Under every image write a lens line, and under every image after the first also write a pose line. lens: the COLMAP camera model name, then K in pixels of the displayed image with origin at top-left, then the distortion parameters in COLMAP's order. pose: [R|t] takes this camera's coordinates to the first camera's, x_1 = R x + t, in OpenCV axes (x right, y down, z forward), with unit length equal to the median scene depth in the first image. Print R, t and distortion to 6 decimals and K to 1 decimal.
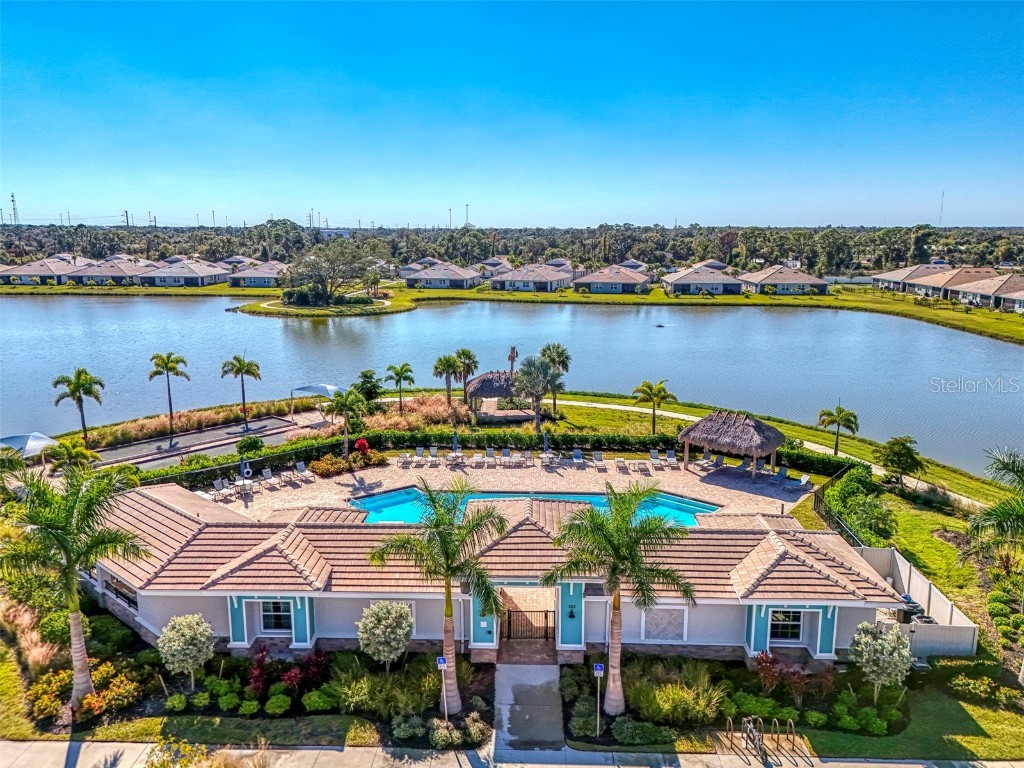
lens RADIAL K [[787.7, 0, 515.9], [0, 787.7, 389.1], [0, 0, 1]] dist [0.037865, -0.027735]
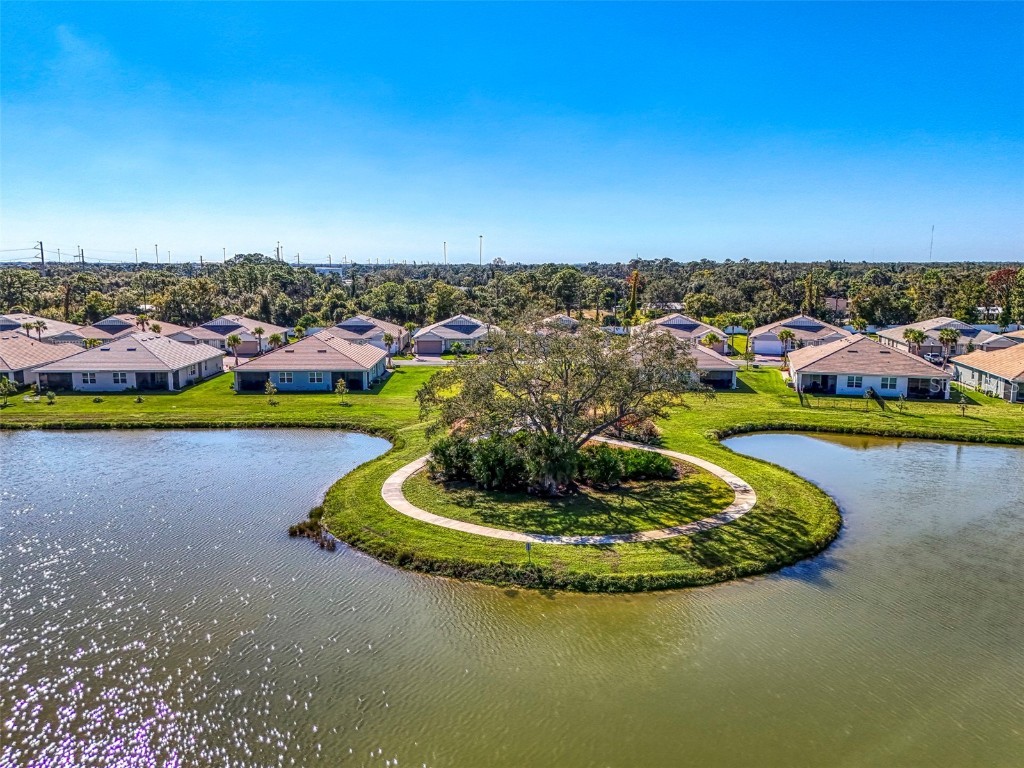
lens RADIAL K [[787.7, 0, 511.0], [0, 787.7, 385.0], [0, 0, 1]] dist [0.037865, -0.027735]
pose [[0.997813, -0.012672, 0.064871, -0.163820], [0.015793, 0.998731, -0.047829, -0.077058], [-0.064183, 0.048749, 0.996747, 0.372443]]
